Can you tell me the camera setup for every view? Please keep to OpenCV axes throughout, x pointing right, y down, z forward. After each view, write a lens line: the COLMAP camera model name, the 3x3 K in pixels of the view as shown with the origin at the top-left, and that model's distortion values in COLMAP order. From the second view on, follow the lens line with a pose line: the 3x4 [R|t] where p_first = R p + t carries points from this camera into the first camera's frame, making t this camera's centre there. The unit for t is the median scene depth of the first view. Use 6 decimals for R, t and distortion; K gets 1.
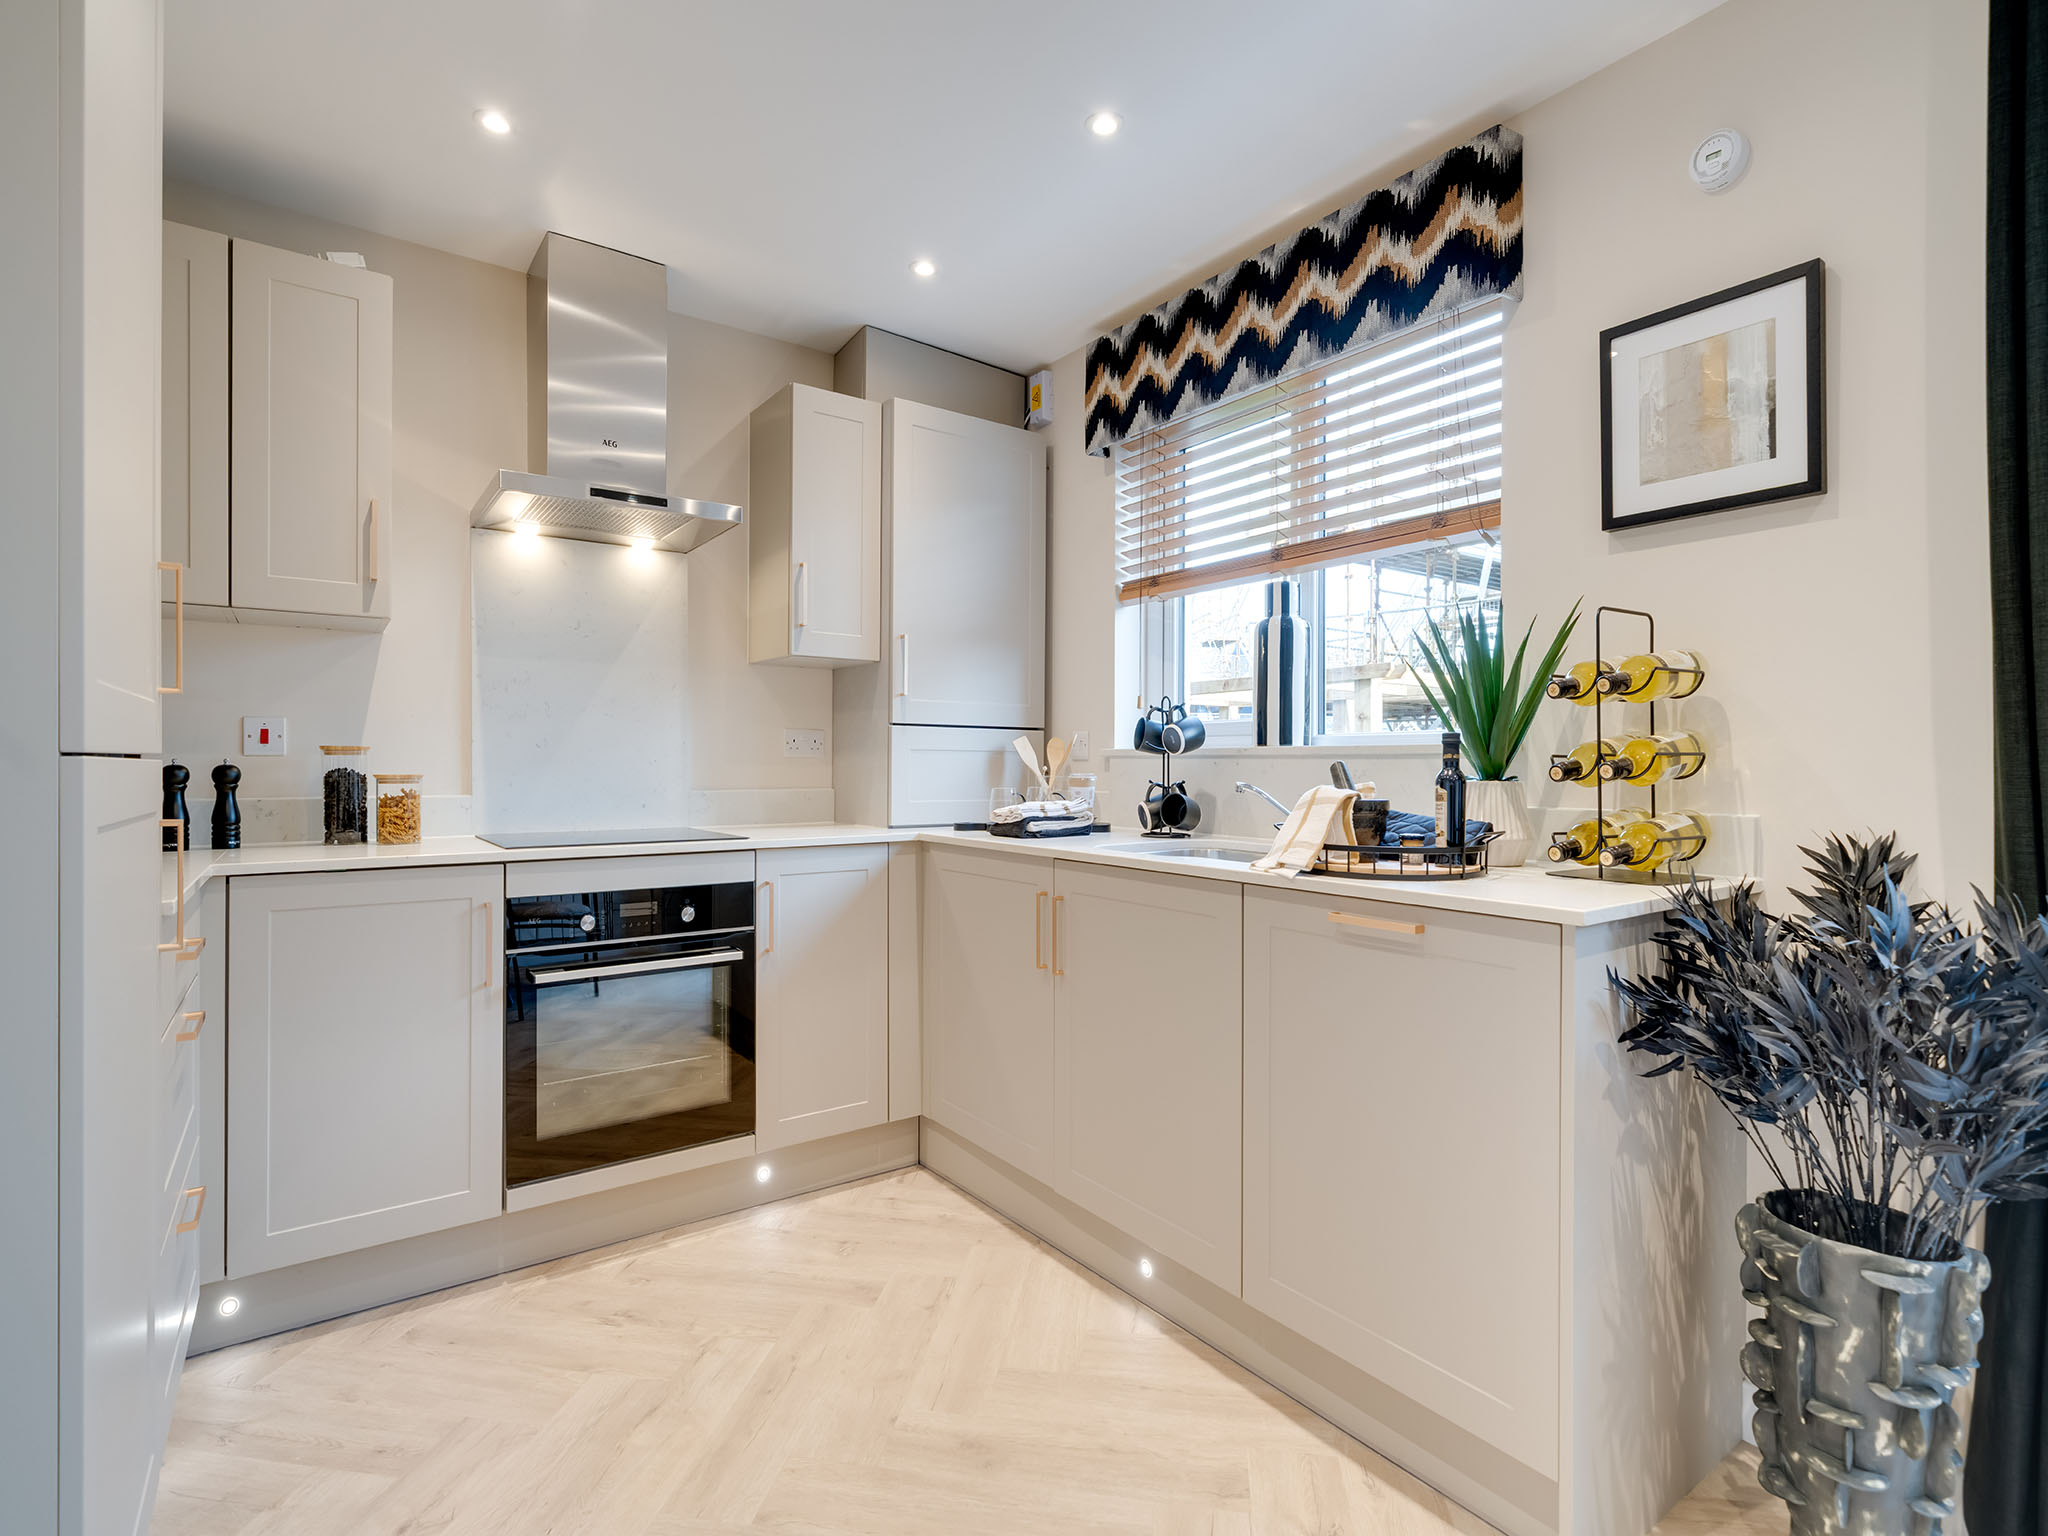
lens RADIAL K [[986.0, 0, 1024.0], [0, 986.0, 768.0], [0, 0, 1]] dist [0.001394, 0.000503]
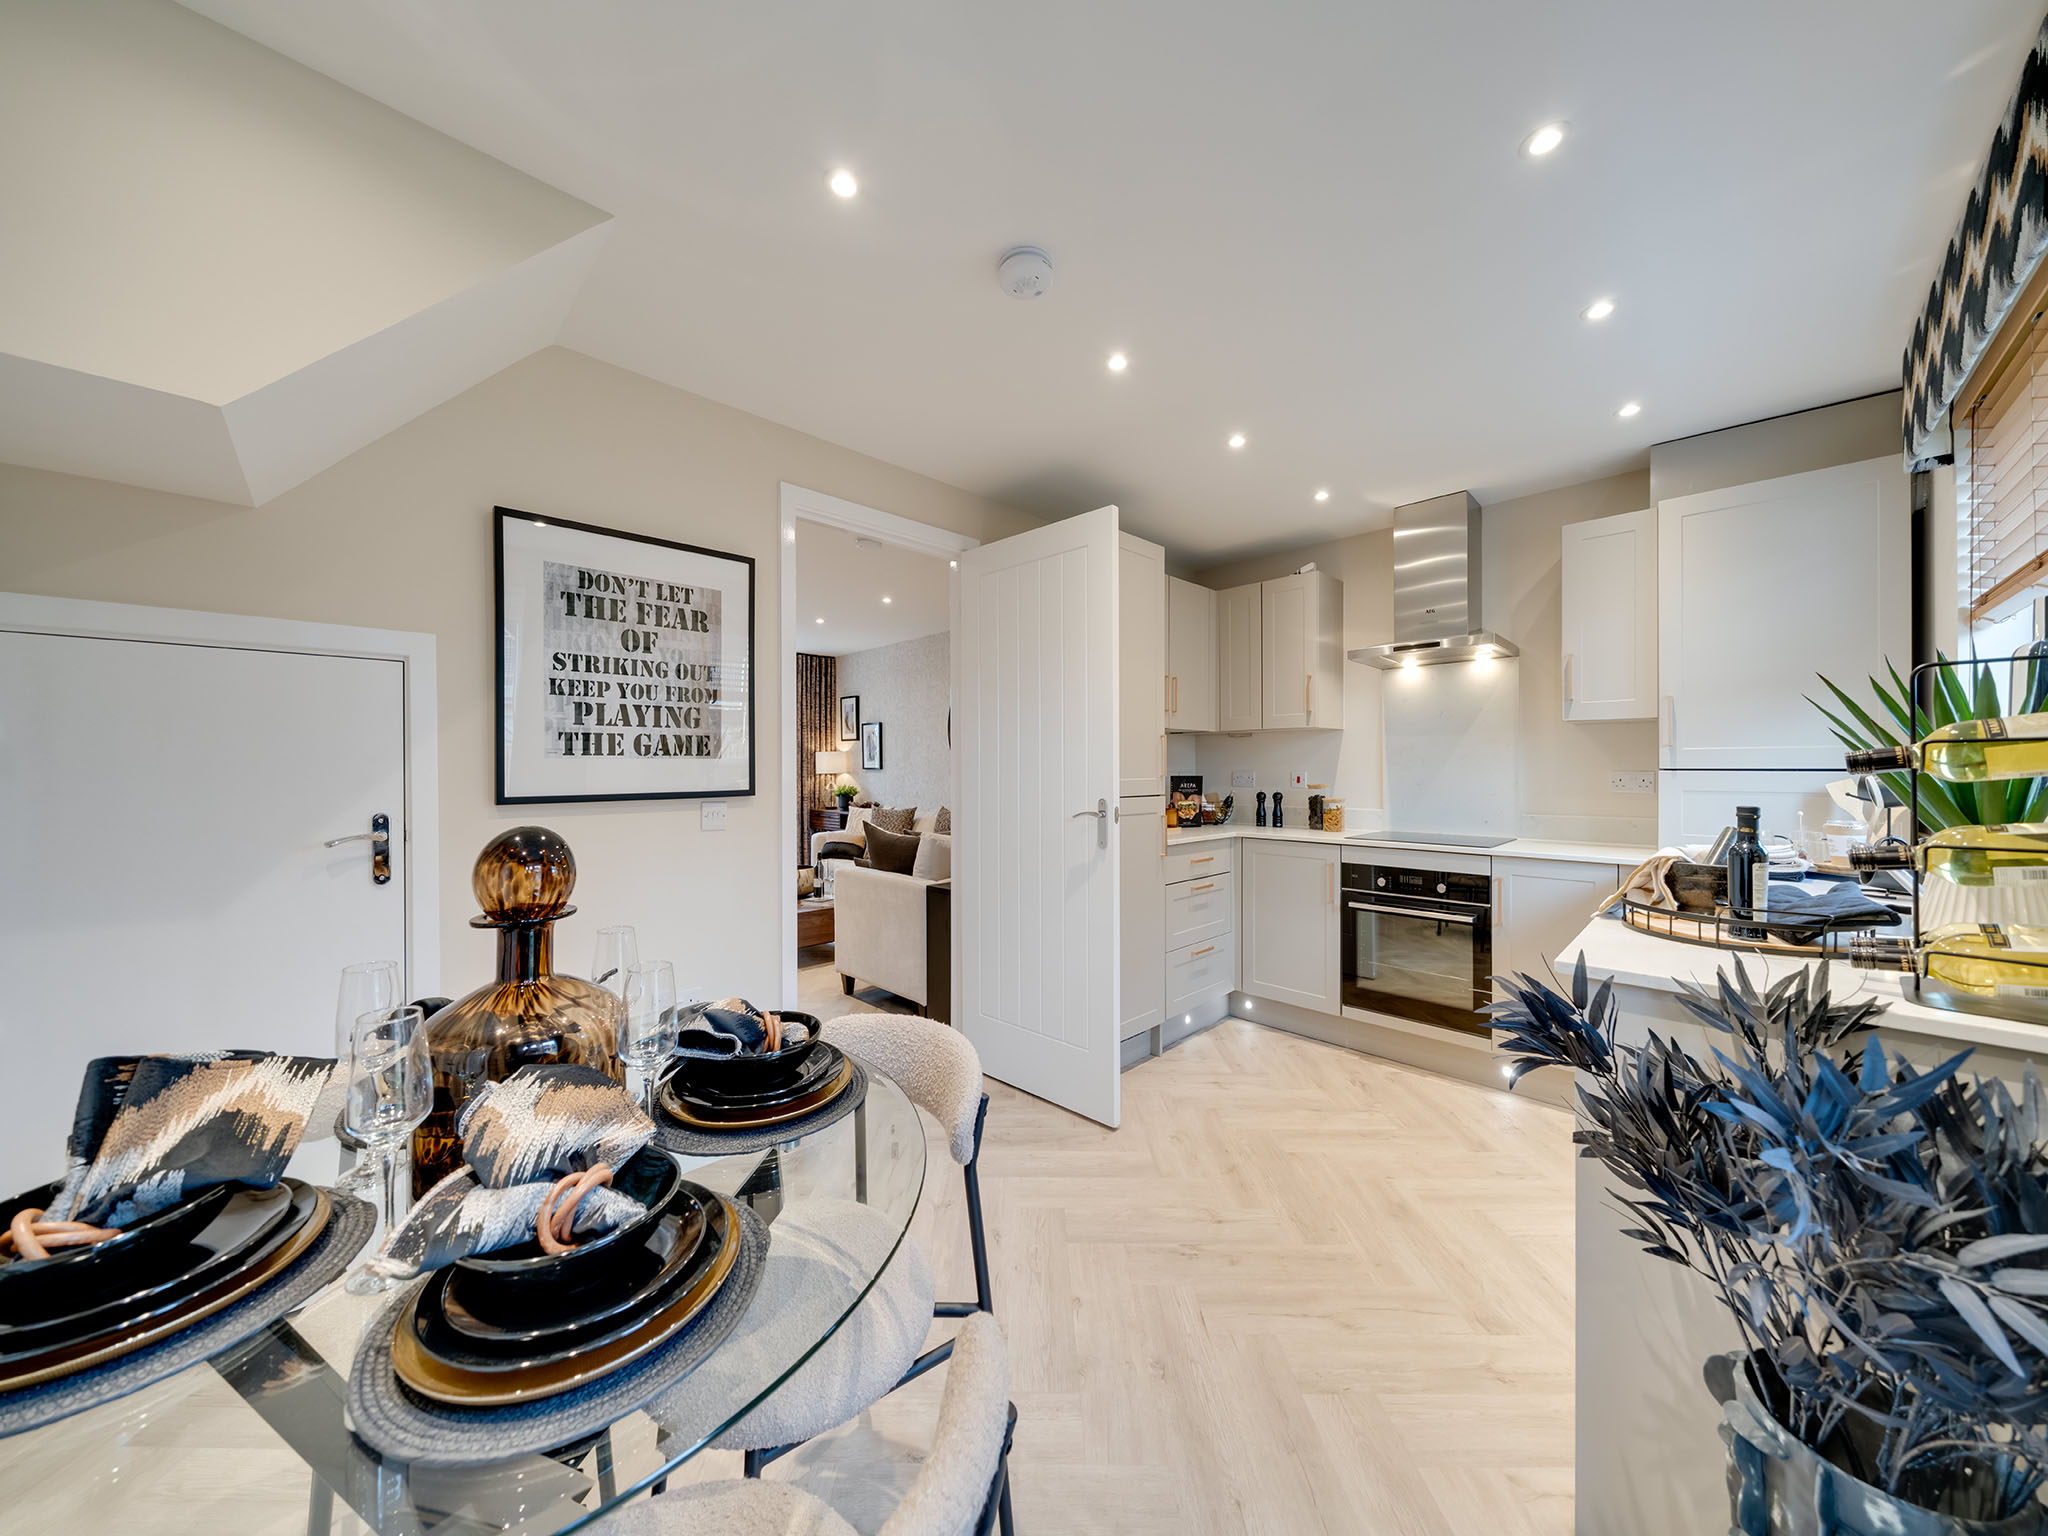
lens RADIAL K [[701.1, 0, 1024.0], [0, 701.1, 768.0], [0, 0, 1]] dist [0.000108, 0.000022]
pose [[0.152768, -0.003644, -0.988255, 0.742016], [0.000682, 0.999993, -0.003582, -0.053899], [0.988262, -0.000126, 0.152769, 0.113836]]
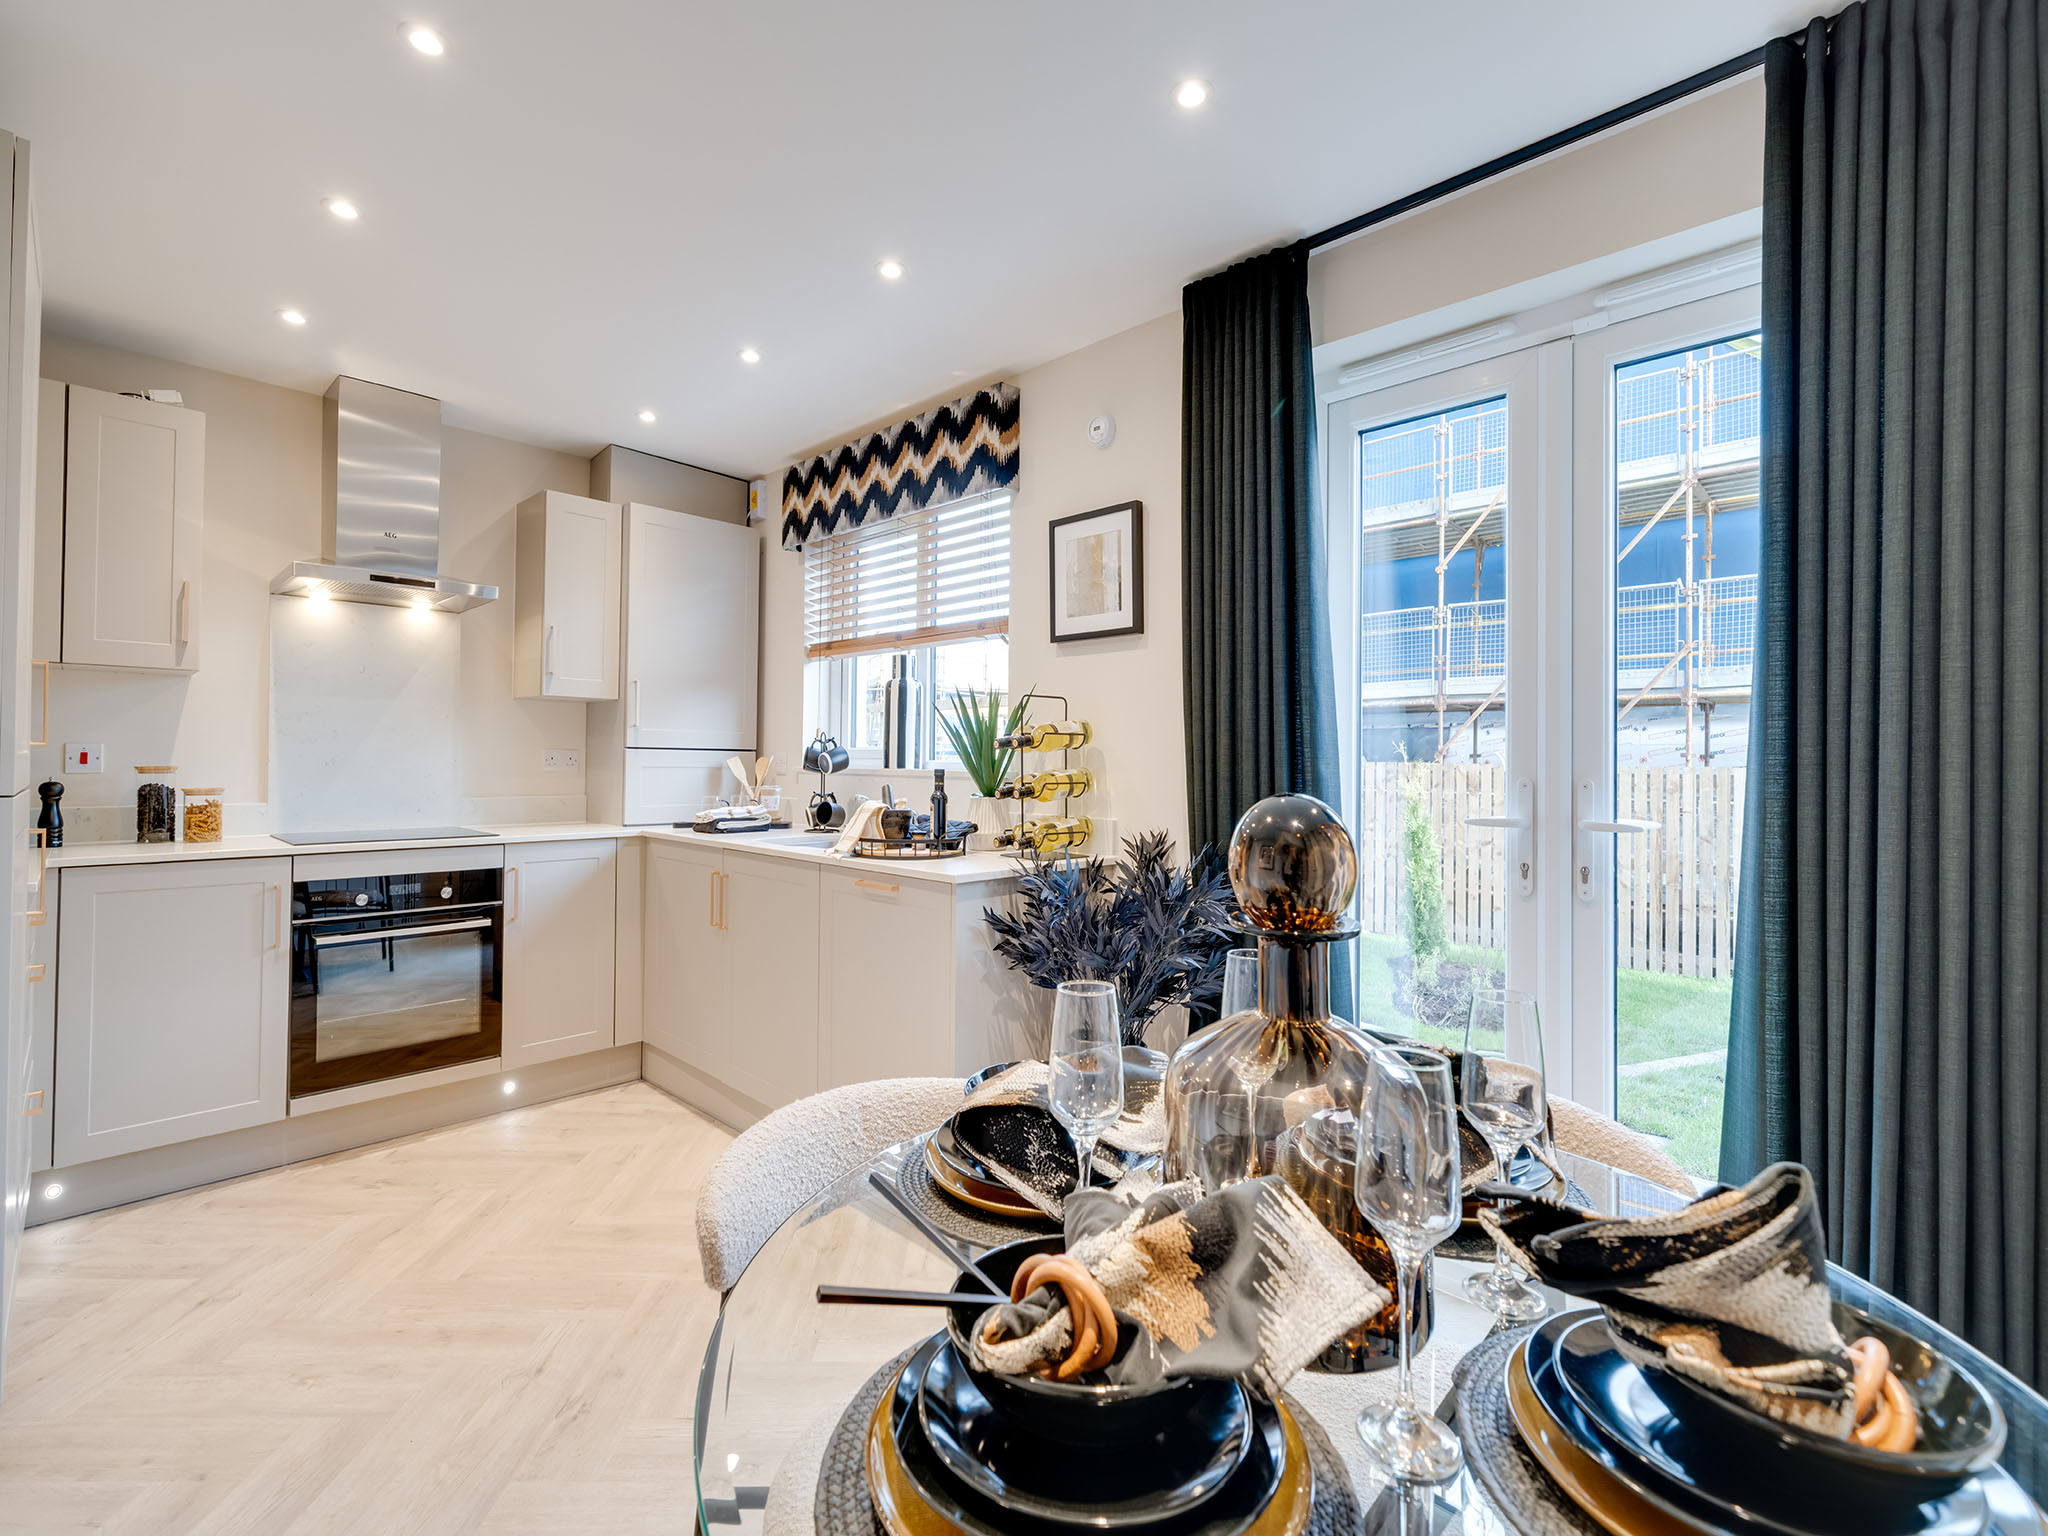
lens RADIAL K [[910.6, 0, 1019.5], [0, 910.6, 751.4], [0, 0, 1]] dist [-0.000590, 0.000217]
pose [[0.985301, 0.008043, 0.170636, 0.217054], [-0.005867, 0.999895, -0.013253, -0.032297], [-0.170725, 0.012057, 0.985245, -0.360215]]
